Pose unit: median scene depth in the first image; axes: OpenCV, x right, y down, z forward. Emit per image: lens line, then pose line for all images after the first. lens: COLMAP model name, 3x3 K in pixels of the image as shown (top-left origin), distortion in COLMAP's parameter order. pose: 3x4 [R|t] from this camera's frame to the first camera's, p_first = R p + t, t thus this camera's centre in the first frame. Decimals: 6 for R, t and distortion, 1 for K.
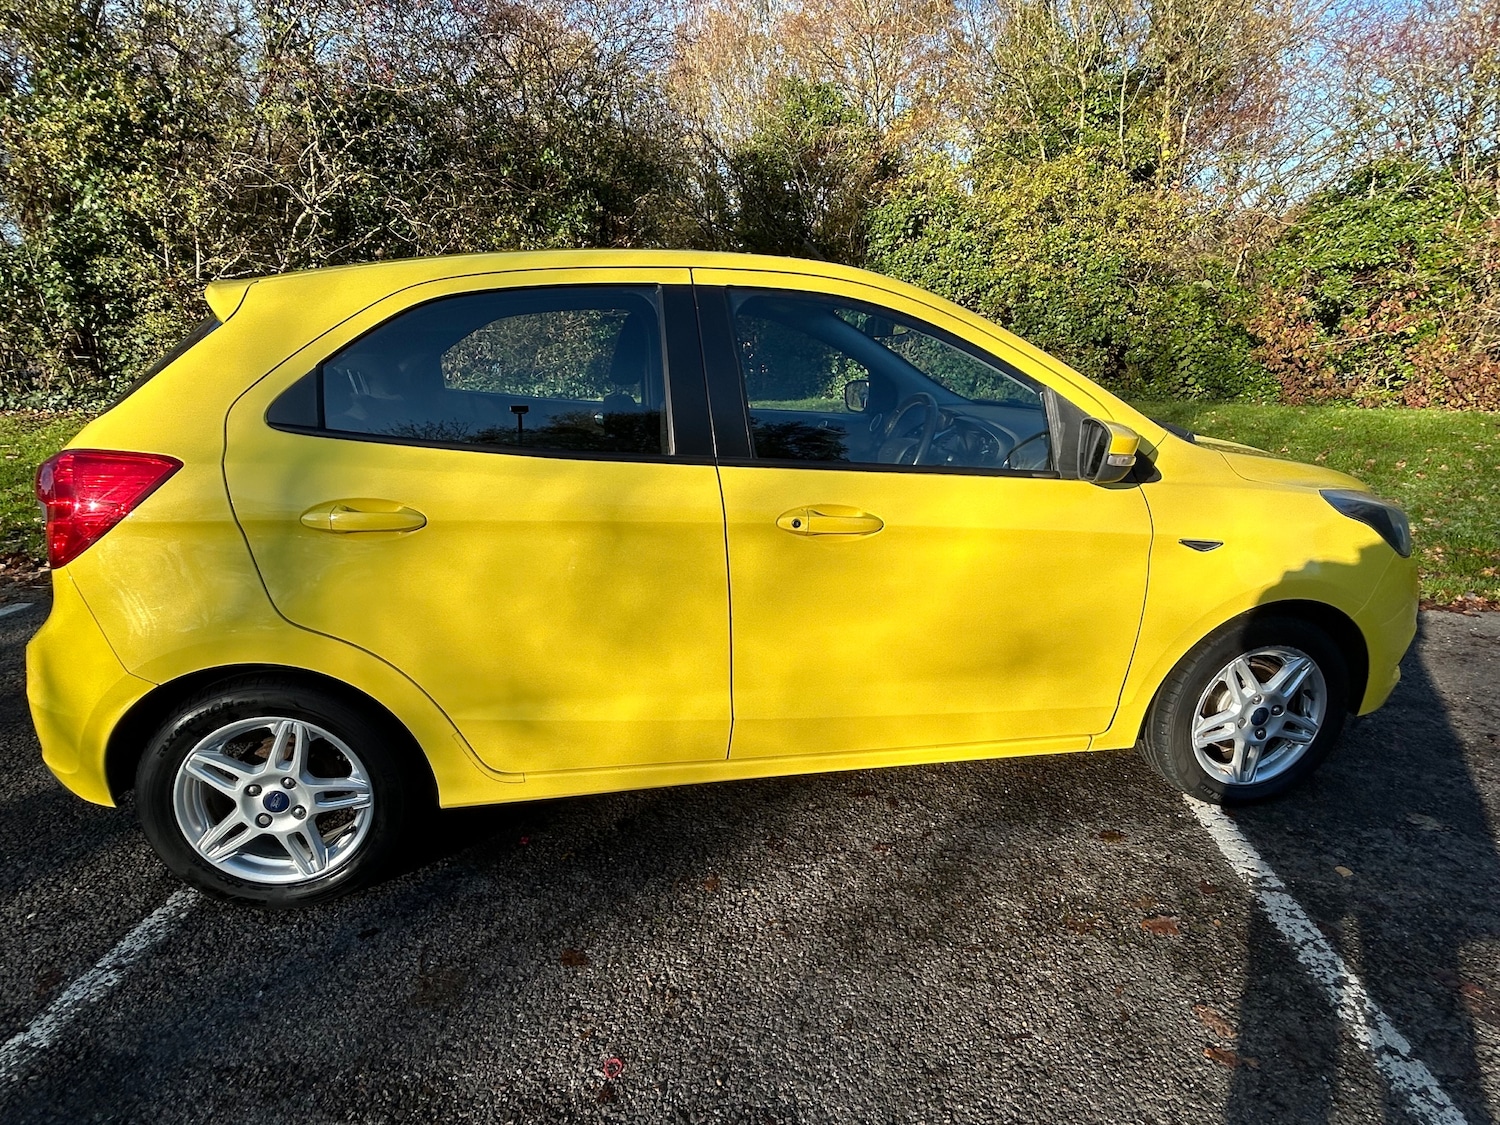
lens RADIAL K [[848.4, 0, 751.4], [0, 848.4, 564.3], [0, 0, 1]] dist [-0.009445, 0.006299]
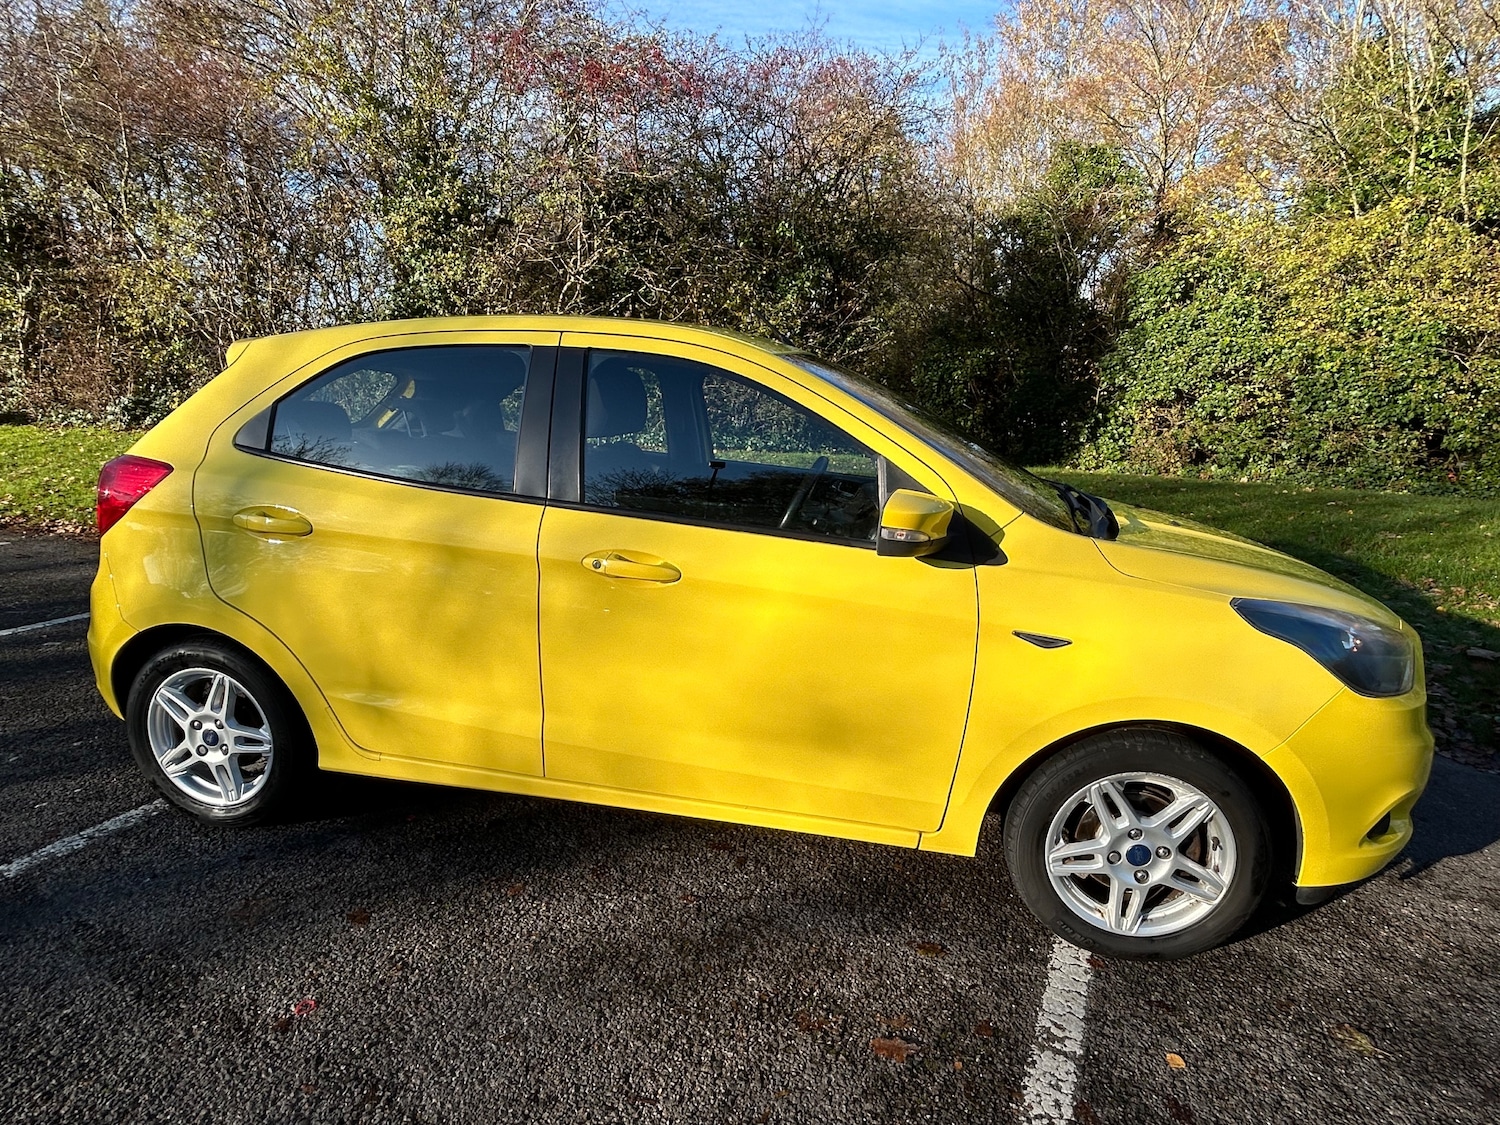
lens RADIAL K [[848.4, 0, 750.0], [0, 848.4, 563.0], [0, 0, 1]] dist [-0.009445, 0.006299]
pose [[0.932216, 0.104988, -0.346339, 0.513482], [-0.128454, 0.990674, -0.045441, -0.022559], [0.338339, 0.086849, 0.937008, 0.048151]]
